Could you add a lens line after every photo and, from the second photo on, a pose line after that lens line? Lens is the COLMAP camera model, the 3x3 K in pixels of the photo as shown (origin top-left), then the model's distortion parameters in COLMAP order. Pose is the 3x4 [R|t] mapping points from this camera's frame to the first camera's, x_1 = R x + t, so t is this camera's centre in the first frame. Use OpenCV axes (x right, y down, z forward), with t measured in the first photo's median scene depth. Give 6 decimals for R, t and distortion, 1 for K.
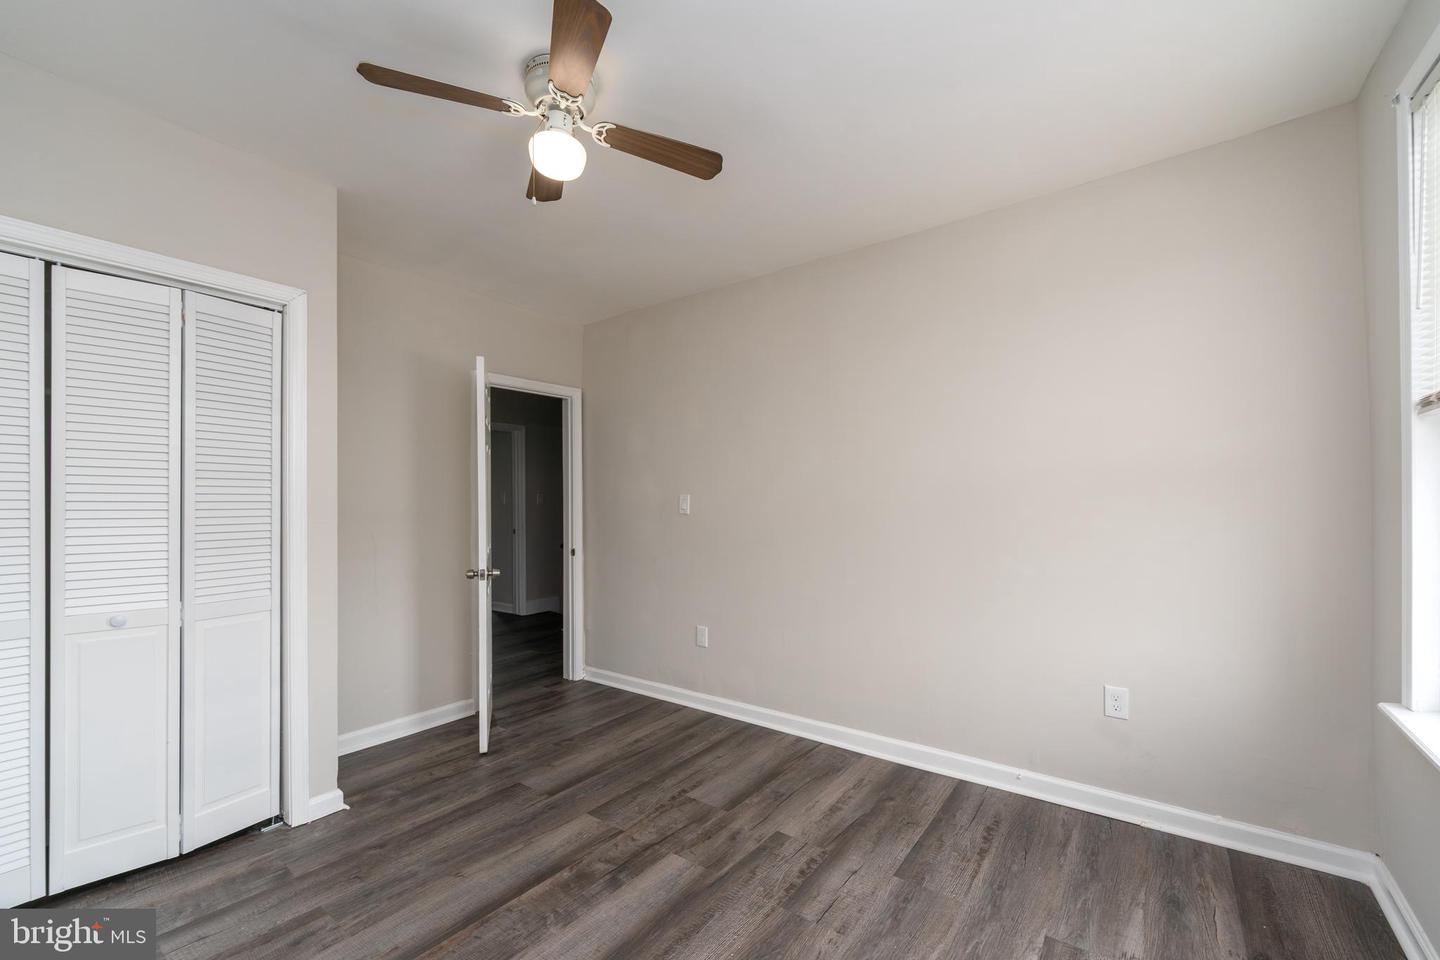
lens RADIAL K [[607.8, 0, 712.2], [0, 607.8, 491.5], [0, 0, 1]] dist [-0.000298, 0.000415]
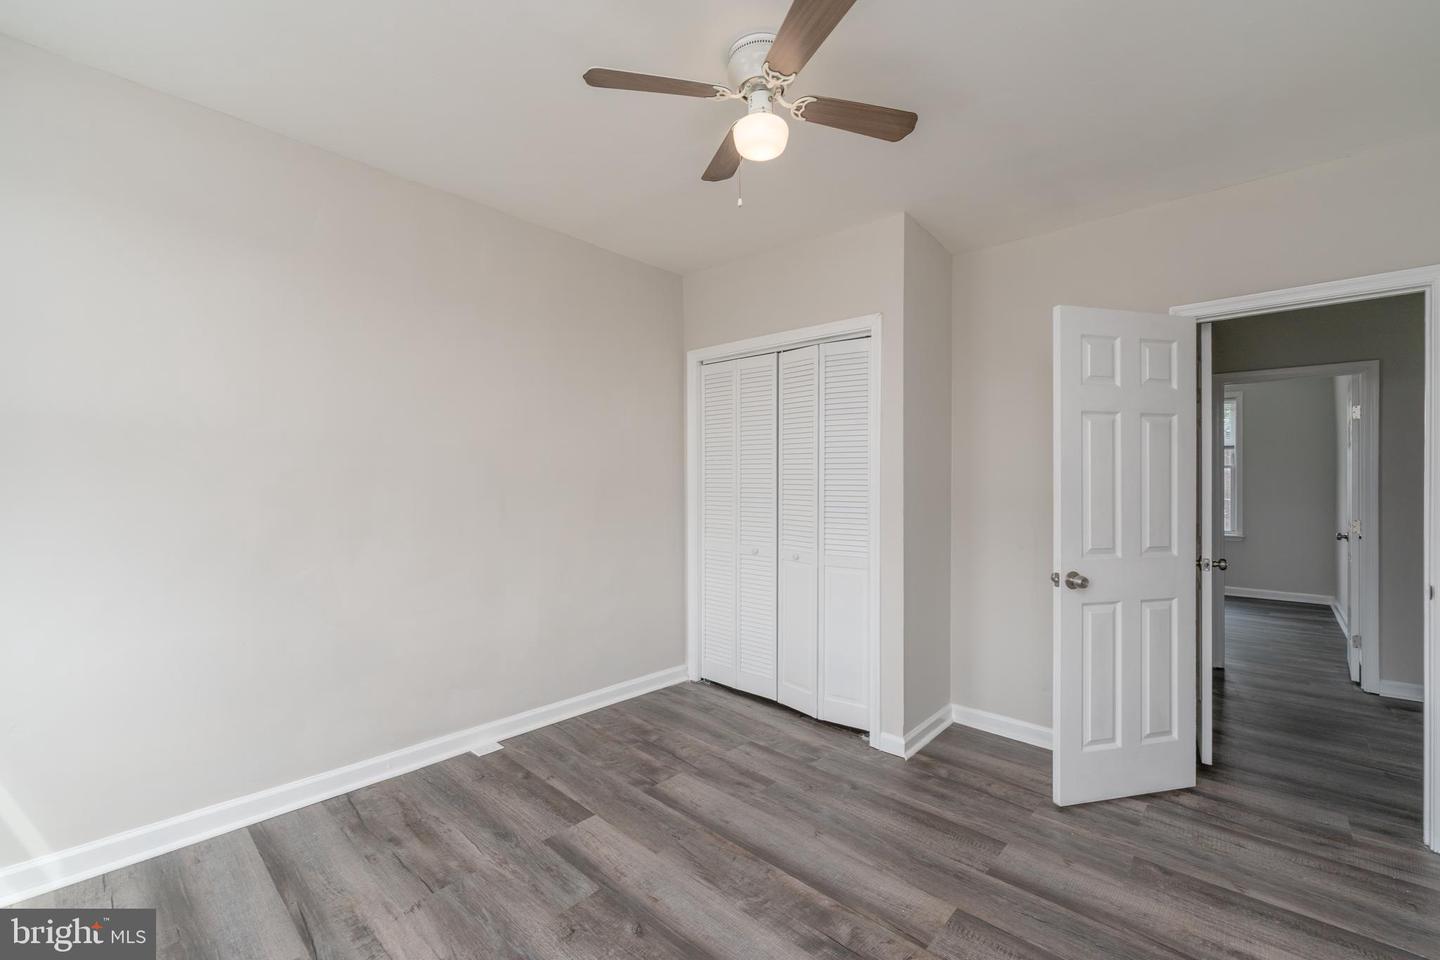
lens RADIAL K [[607.8, 0, 724.9], [0, 607.8, 476.5], [0, 0, 1]] dist [-0.000298, 0.000415]
pose [[-0.106800, -0.012227, -0.994205, 0.638116], [0.007010, 0.999890, -0.013050, 0.013678], [0.994256, -0.008363, -0.106703, 0.907079]]
